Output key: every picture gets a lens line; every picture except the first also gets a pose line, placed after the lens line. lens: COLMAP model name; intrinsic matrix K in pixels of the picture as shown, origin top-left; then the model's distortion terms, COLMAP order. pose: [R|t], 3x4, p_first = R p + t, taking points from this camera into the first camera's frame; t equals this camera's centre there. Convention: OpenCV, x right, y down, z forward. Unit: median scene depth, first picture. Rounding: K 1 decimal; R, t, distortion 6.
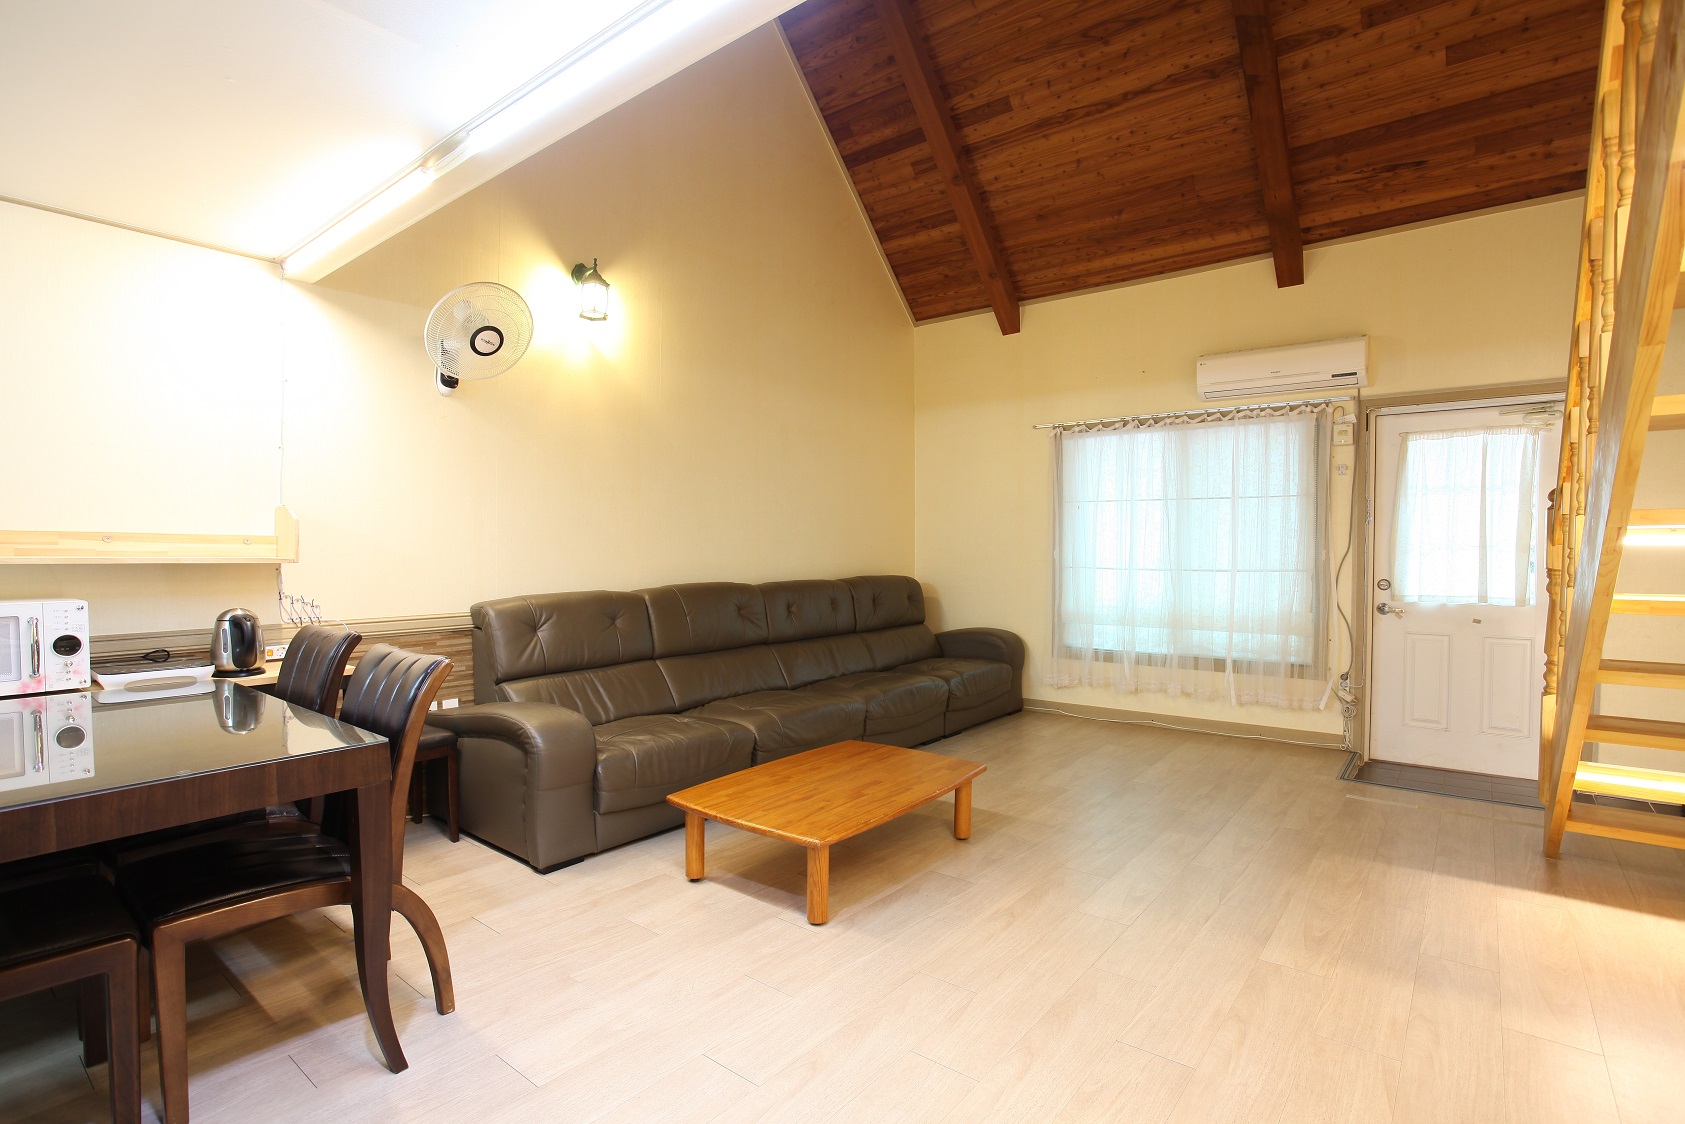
lens RADIAL K [[817.2, 0, 842.5], [0, 817.2, 562.0], [0, 0, 1]] dist [0.000120, -0.000072]
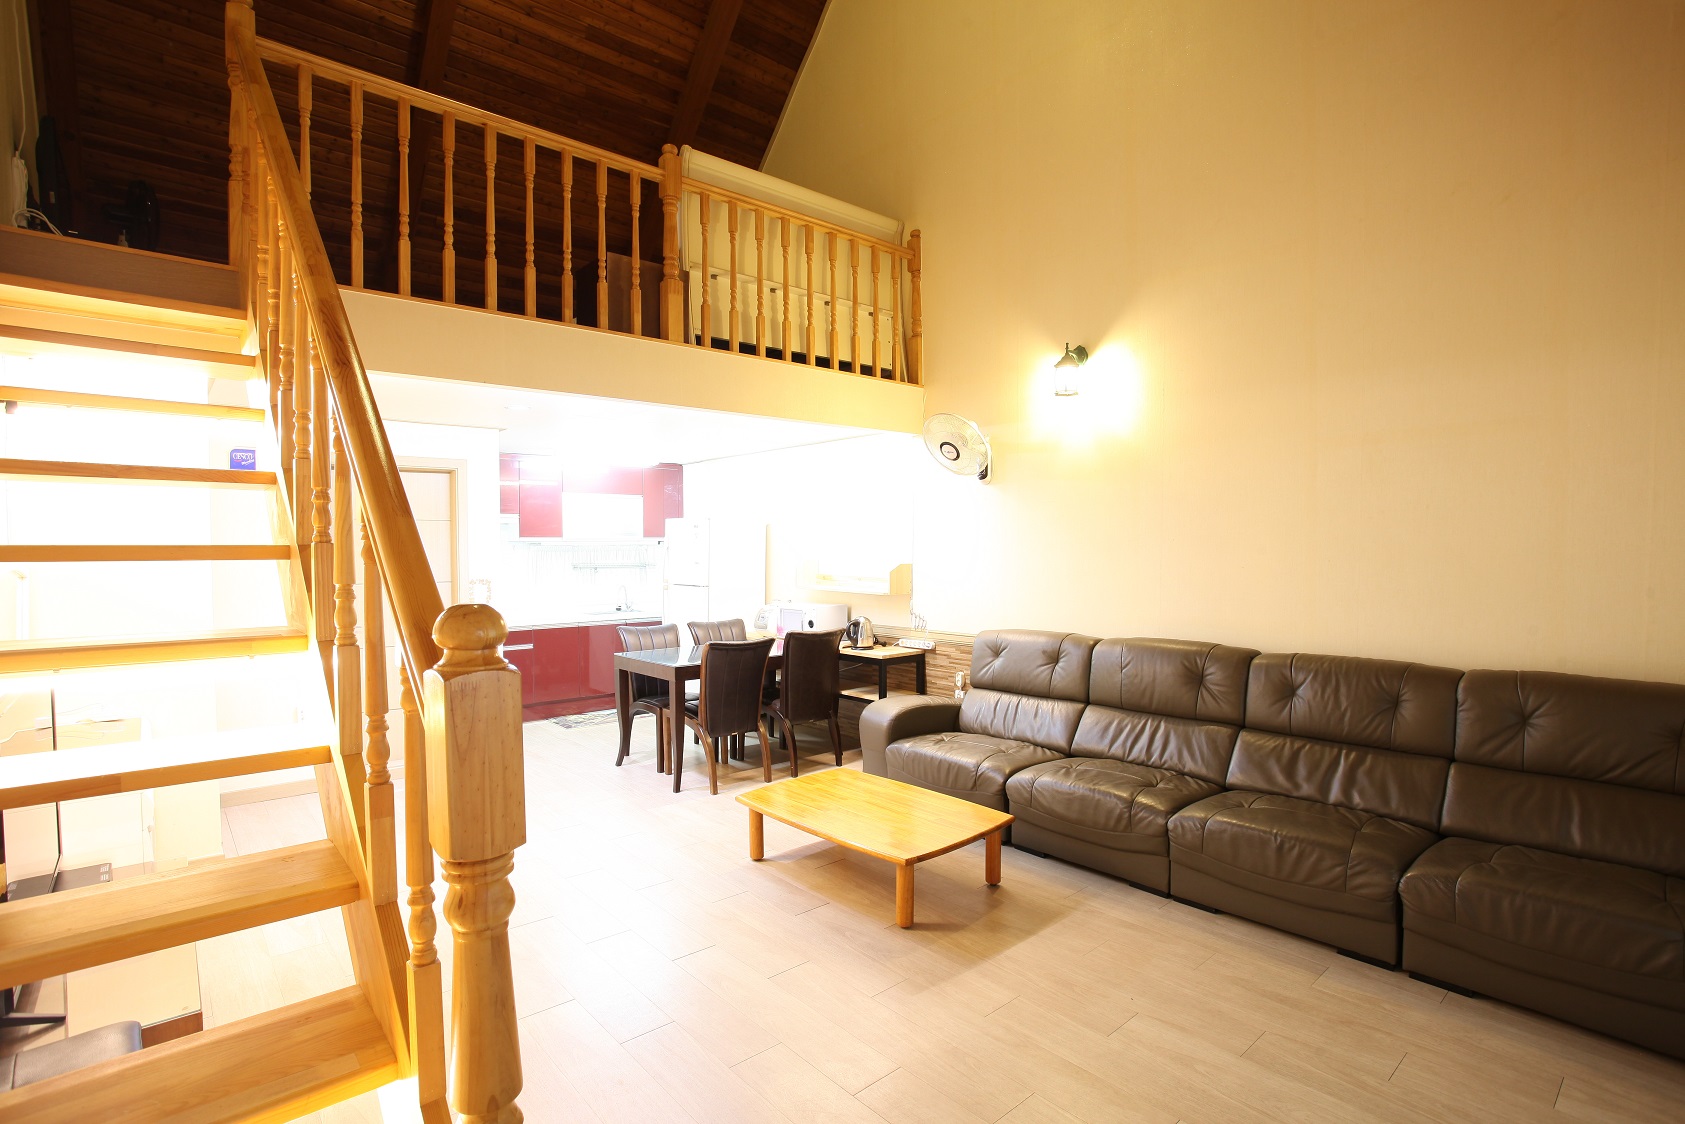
lens RADIAL K [[817.2, 0, 842.5], [0, 817.2, 562.0], [0, 0, 1]] dist [0.000120, -0.000072]
pose [[-0.166571, 0.007012, -0.986004, 1.030820], [-0.021439, 0.999713, 0.010732, -0.076087], [0.985796, 0.022927, -0.166373, 1.044339]]
